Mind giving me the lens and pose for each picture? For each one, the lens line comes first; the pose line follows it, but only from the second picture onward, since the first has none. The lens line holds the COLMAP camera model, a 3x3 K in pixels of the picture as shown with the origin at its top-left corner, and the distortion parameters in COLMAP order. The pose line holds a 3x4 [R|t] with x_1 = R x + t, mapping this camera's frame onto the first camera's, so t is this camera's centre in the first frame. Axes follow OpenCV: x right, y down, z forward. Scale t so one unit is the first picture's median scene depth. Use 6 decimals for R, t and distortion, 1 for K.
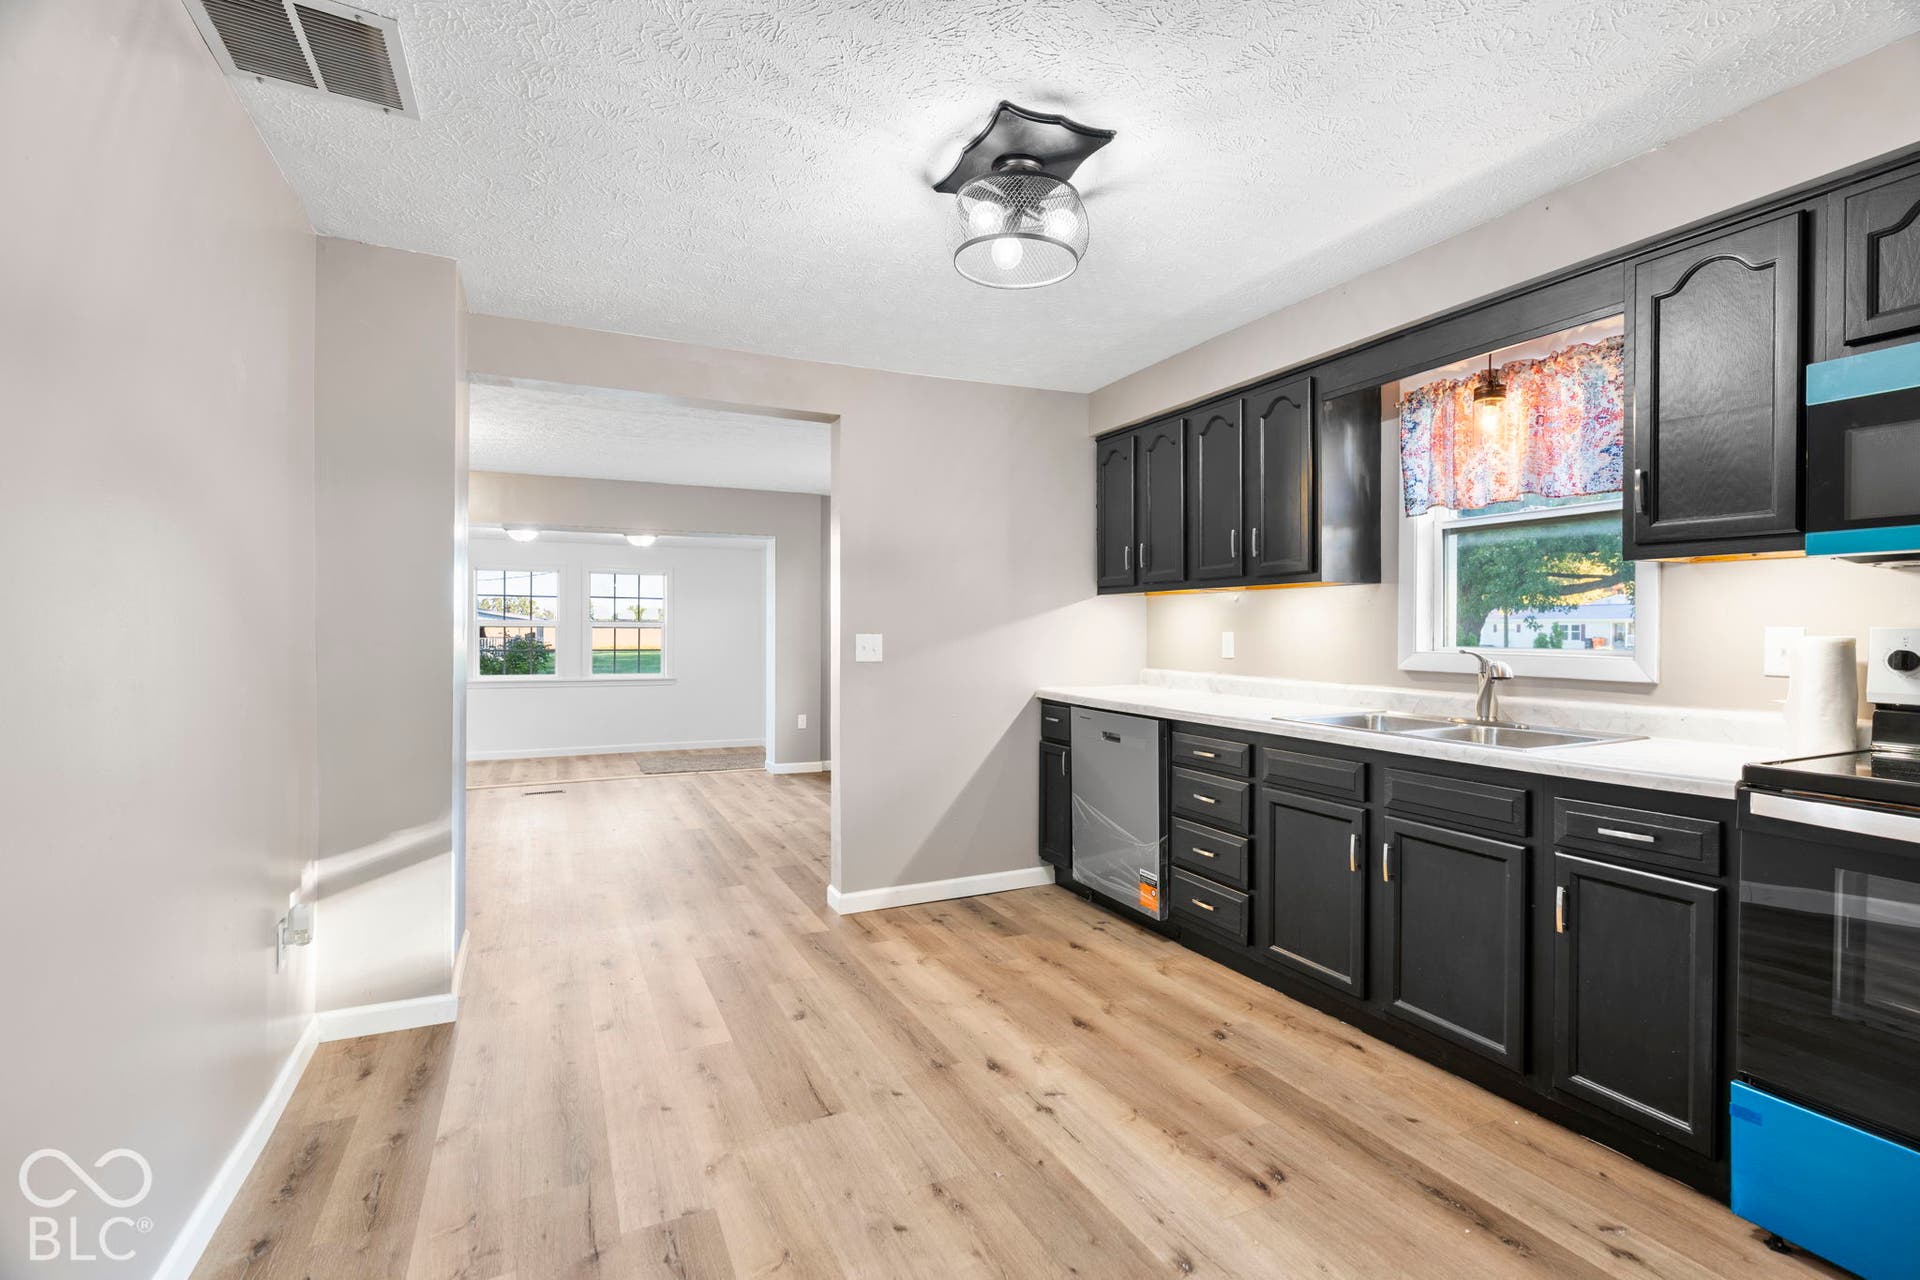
lens RADIAL K [[872.3, 0, 984.3], [0, 872.3, 664.5], [0, 0, 1]] dist [-0.008467, 0.004790]
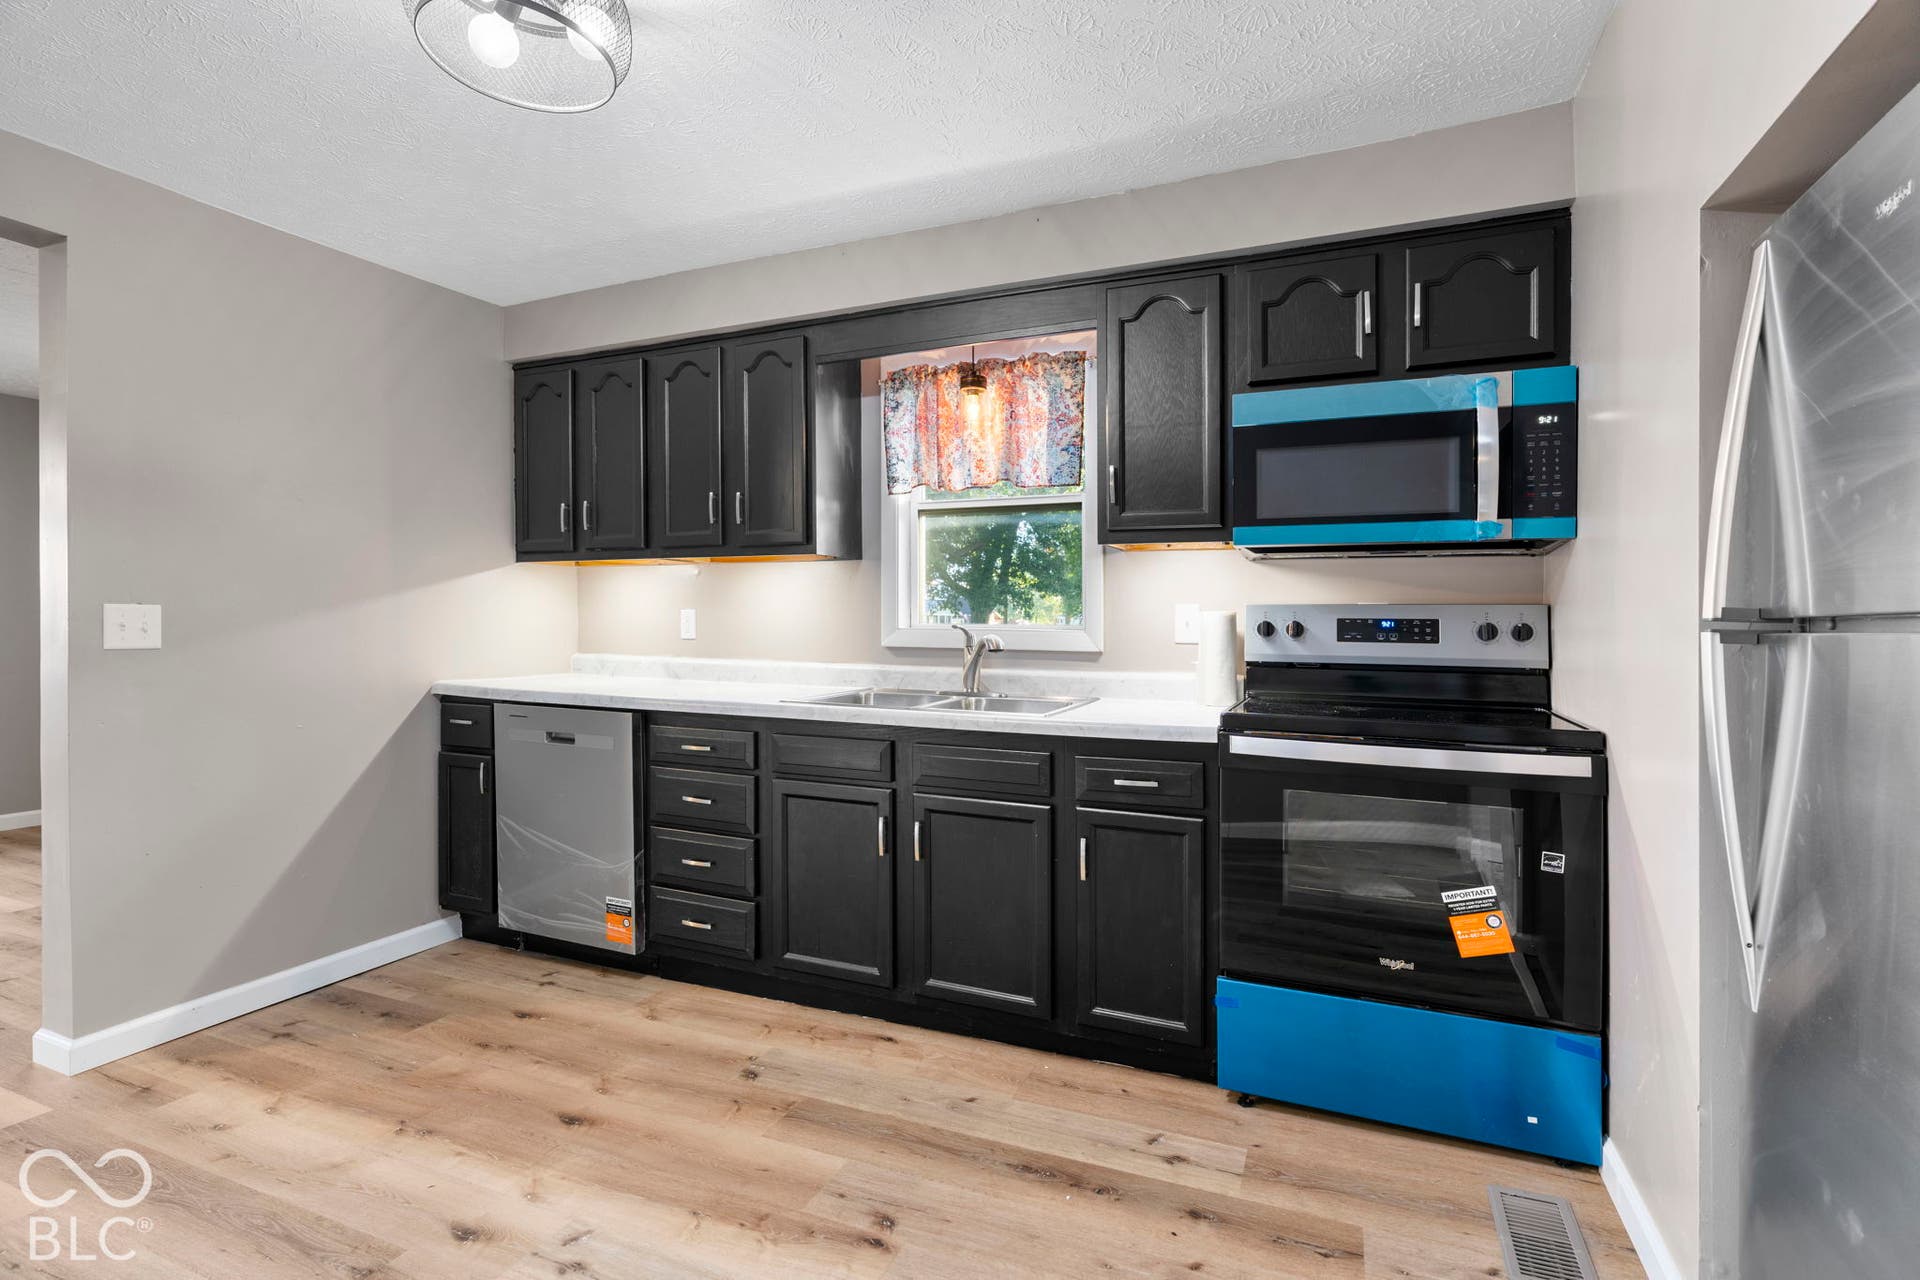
lens RADIAL K [[872.3, 0, 977.6], [0, 872.3, 639.6], [0, 0, 1]] dist [-0.008467, 0.004790]
pose [[0.756626, -0.009086, 0.653785, -0.118397], [0.019914, 0.999760, -0.009153, 0.011537], [-0.653545, 0.019945, 0.756625, 0.204381]]
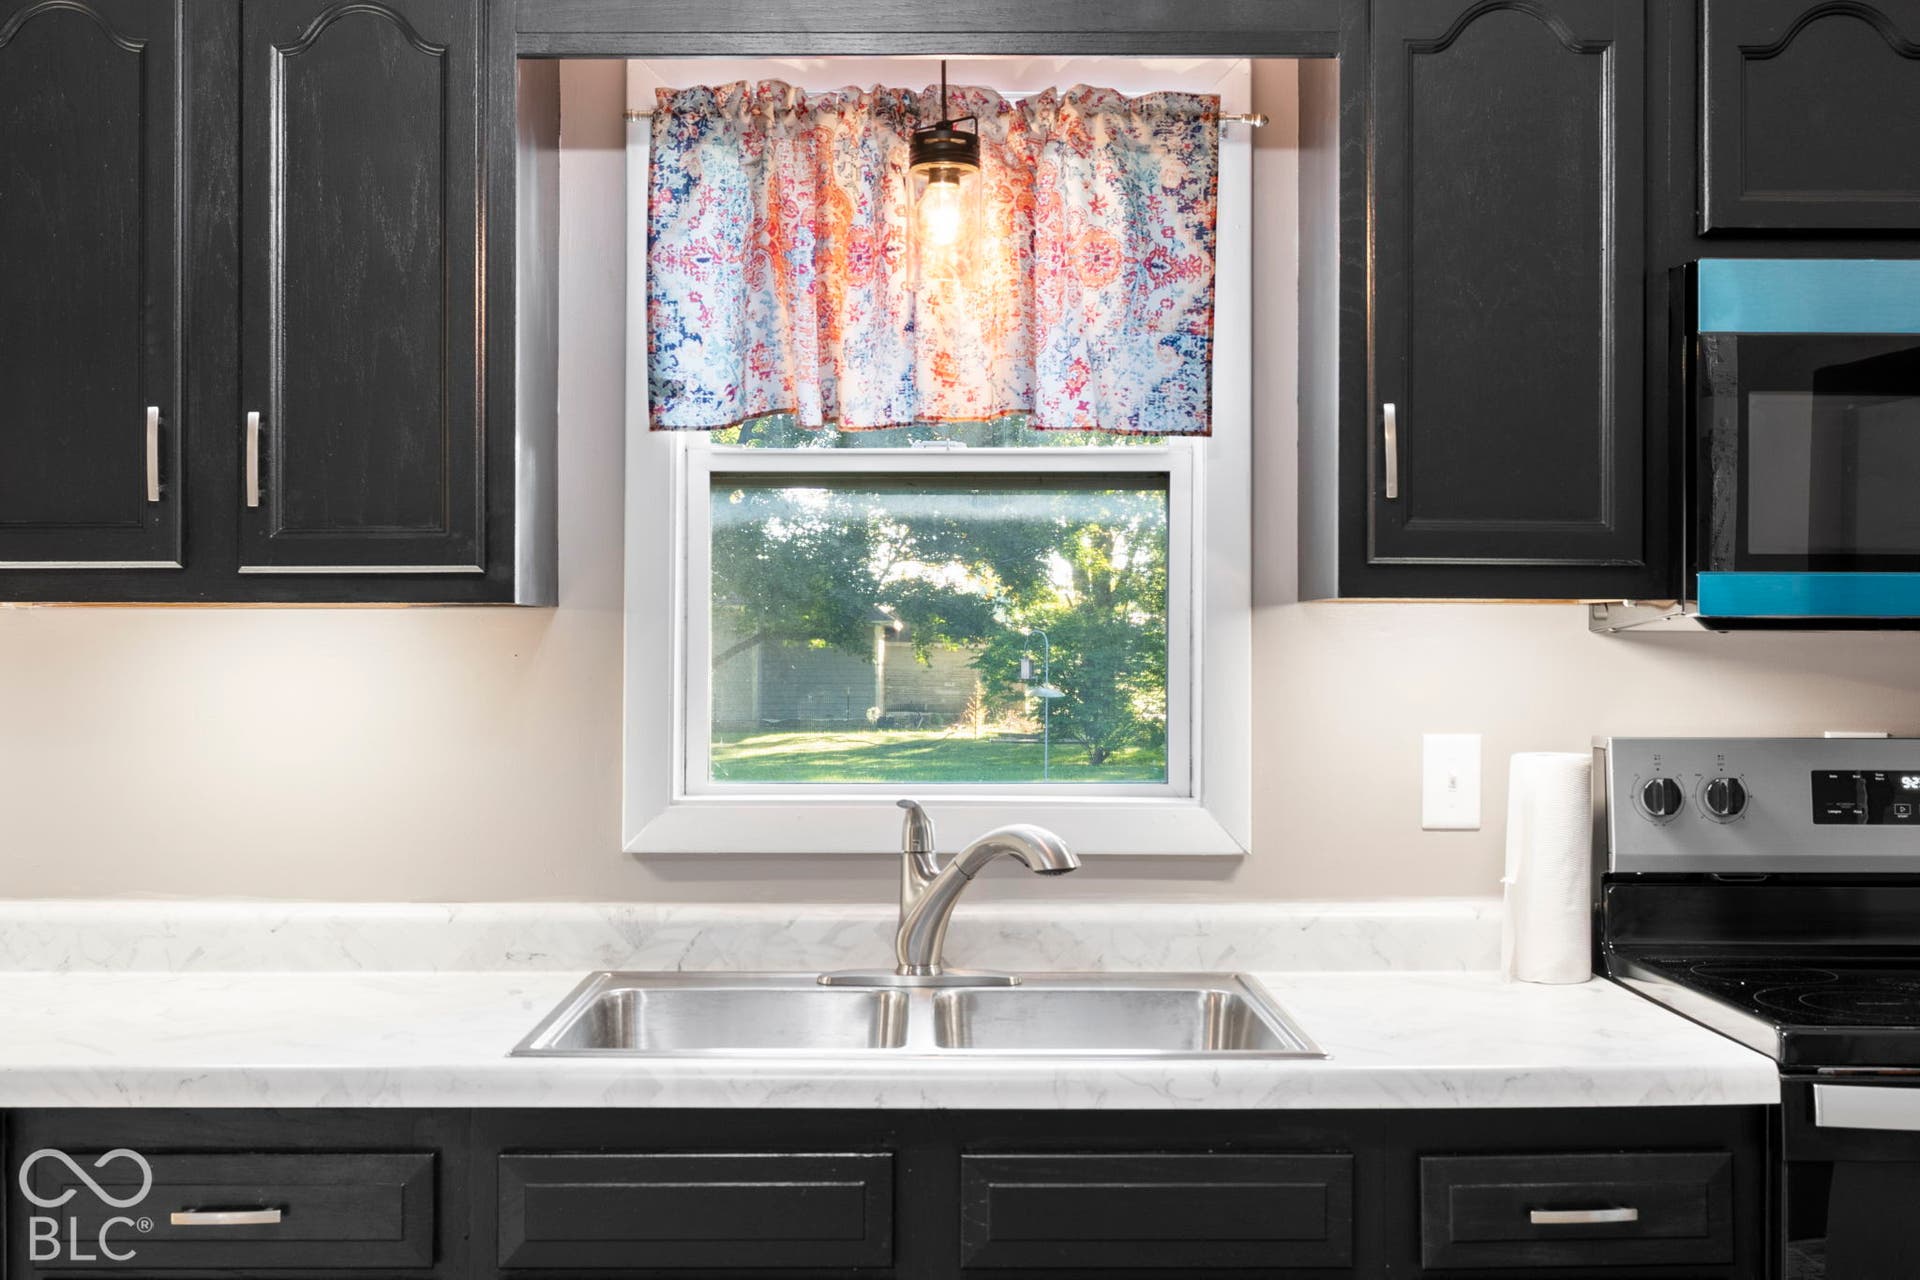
lens RADIAL K [[2173.5, 0, 976.3], [0, 2173.5, 643.6], [0, 0, 1]] dist [-0.004794, 0.000000]
pose [[0.434143, 0.004127, 0.900834, -0.319240], [0.035075, 0.999154, -0.021481, -0.067390], [-0.900161, 0.040923, 0.433631, 0.585700]]
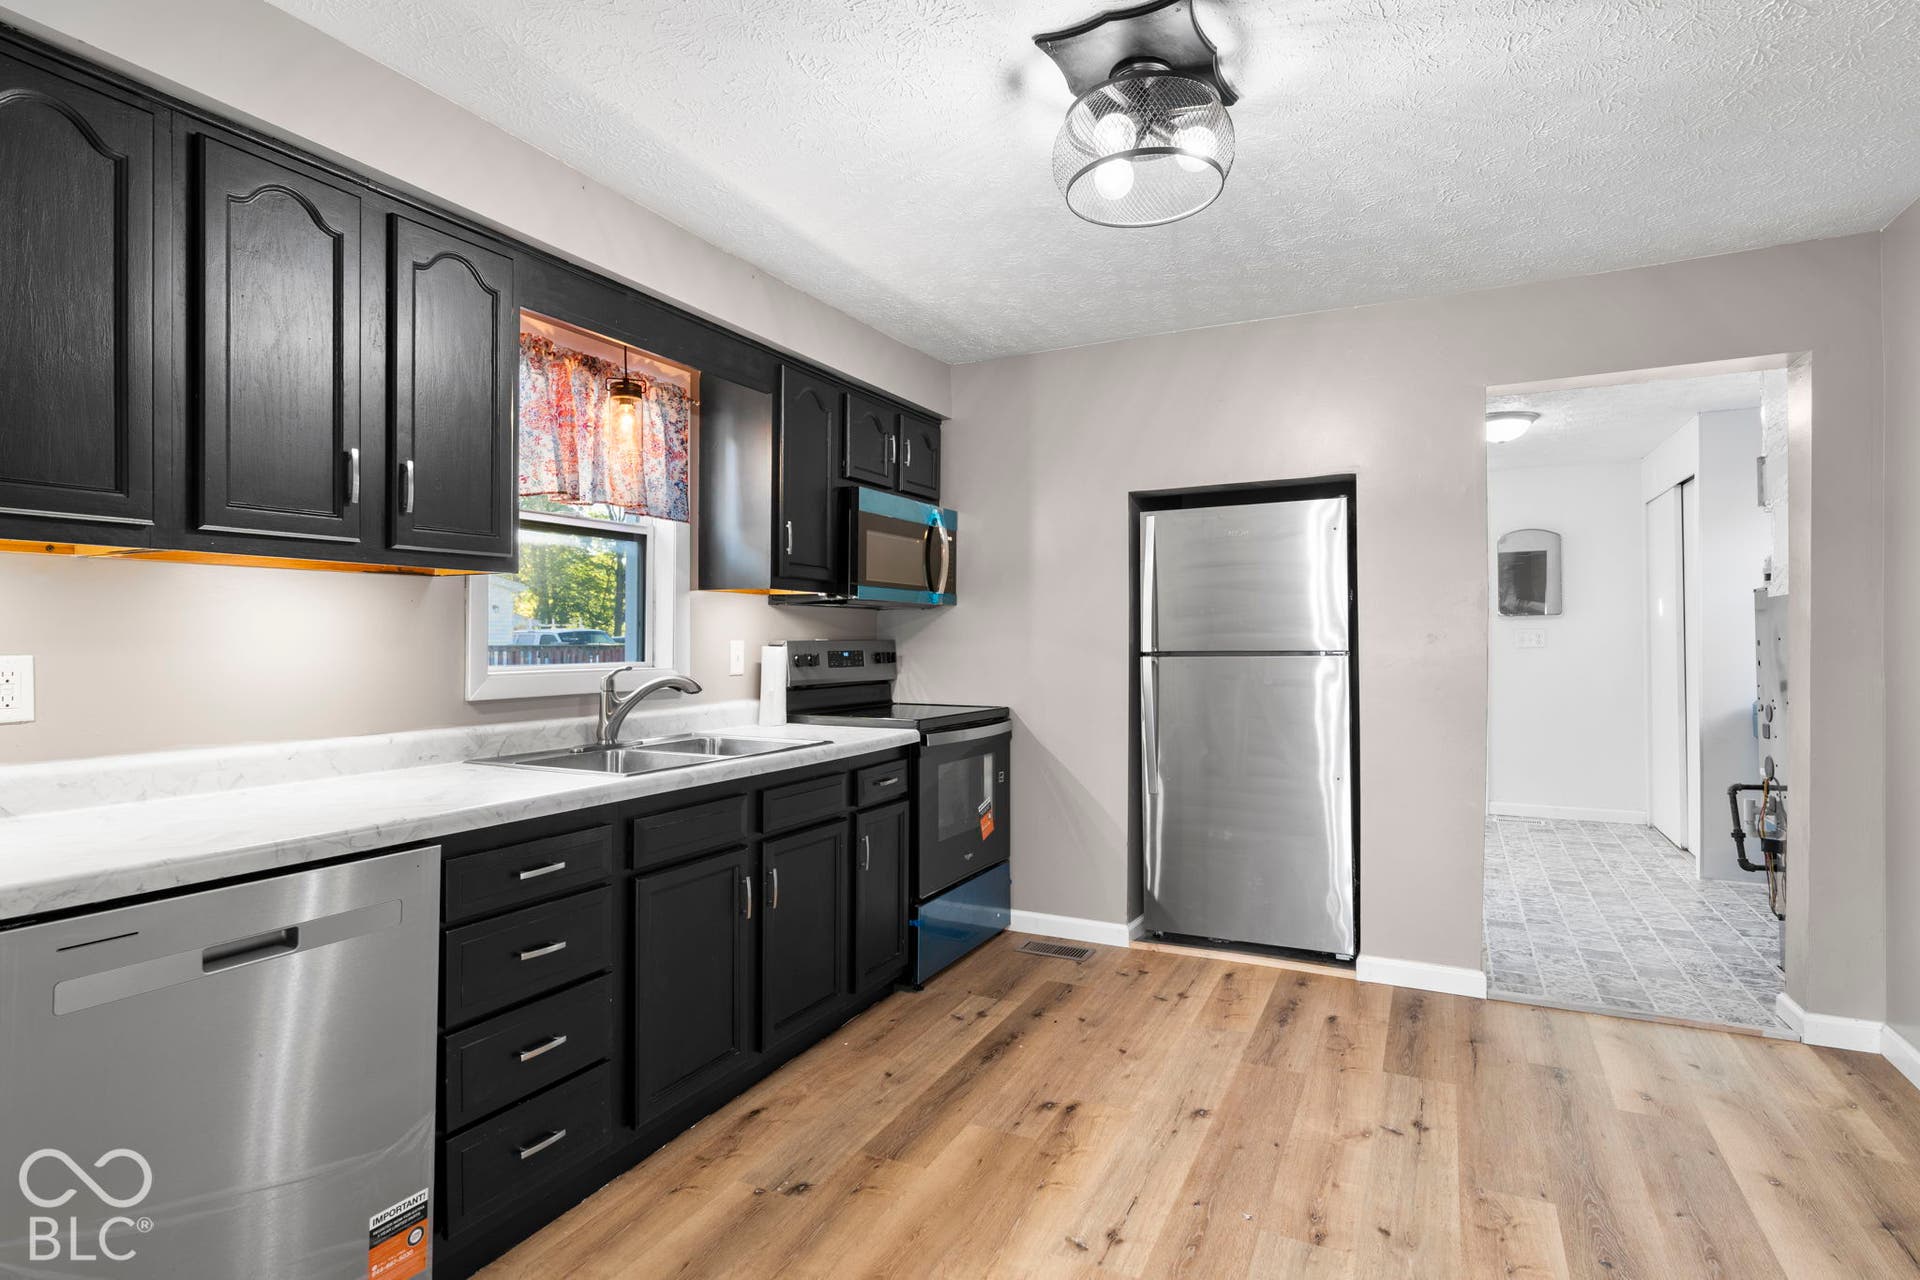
lens RADIAL K [[942.2, 0, 963.5], [0, 942.2, 656.9], [0, 0, 1]] dist [-0.009167, 0.001939]
pose [[-0.586464, -0.010724, 0.809904, -0.467880], [0.038639, 0.998404, 0.041199, -0.056609], [-0.809053, 0.055456, -0.585114, 1.362525]]
